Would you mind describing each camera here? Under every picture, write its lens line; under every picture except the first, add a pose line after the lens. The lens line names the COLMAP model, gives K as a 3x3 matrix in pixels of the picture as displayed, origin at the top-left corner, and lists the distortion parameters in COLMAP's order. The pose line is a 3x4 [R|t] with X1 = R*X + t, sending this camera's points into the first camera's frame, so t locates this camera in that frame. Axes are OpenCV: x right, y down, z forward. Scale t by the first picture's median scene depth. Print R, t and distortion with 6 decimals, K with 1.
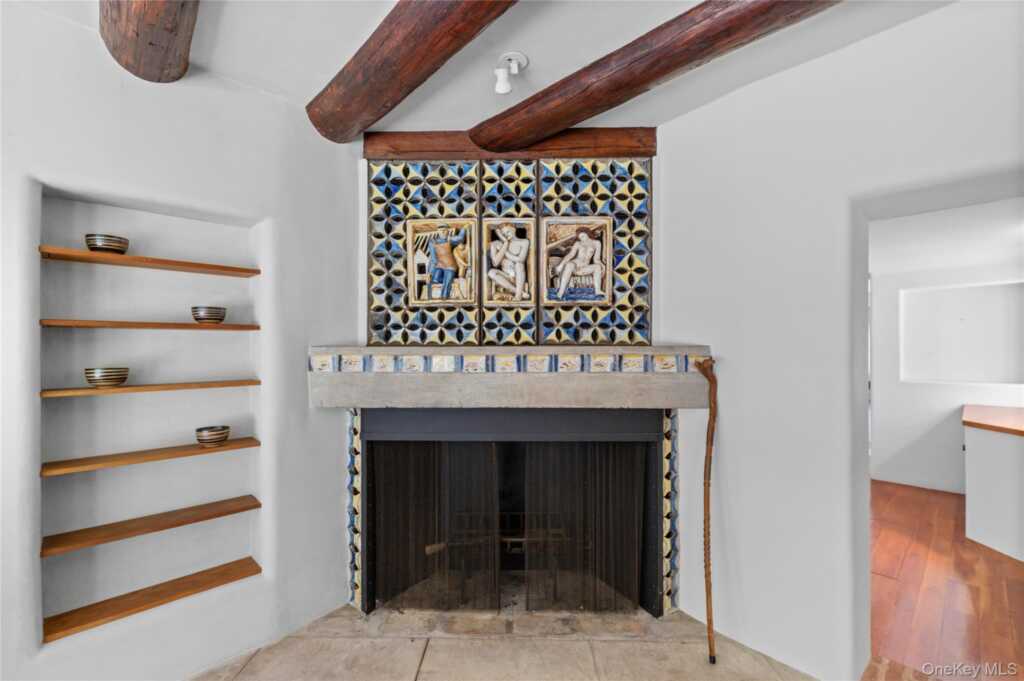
lens RADIAL K [[449.2, 0, 512.5], [0, 449.2, 346.9], [0, 0, 1]] dist [0.014387, 0.000074]
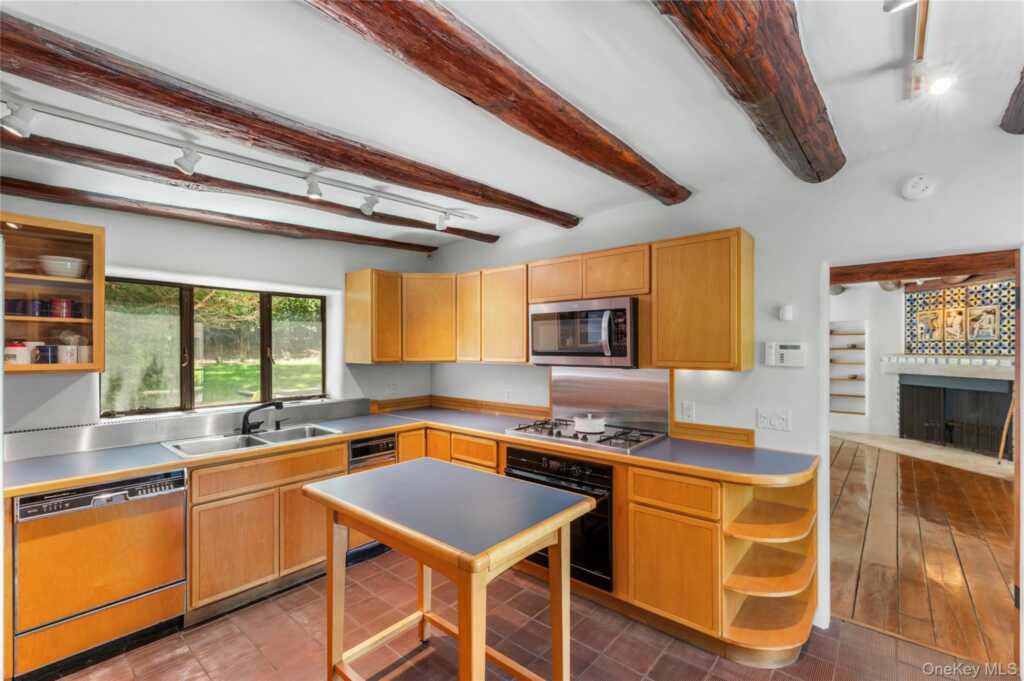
lens RADIAL K [[449.2, 0, 512.3], [0, 449.2, 347.3], [0, 0, 1]] dist [0.014387, 0.000074]
pose [[0.104770, -0.000278, -0.994496, 2.475414], [-0.002657, 0.999996, -0.000559, -0.041147], [0.994493, 0.002701, 0.104769, -1.980359]]
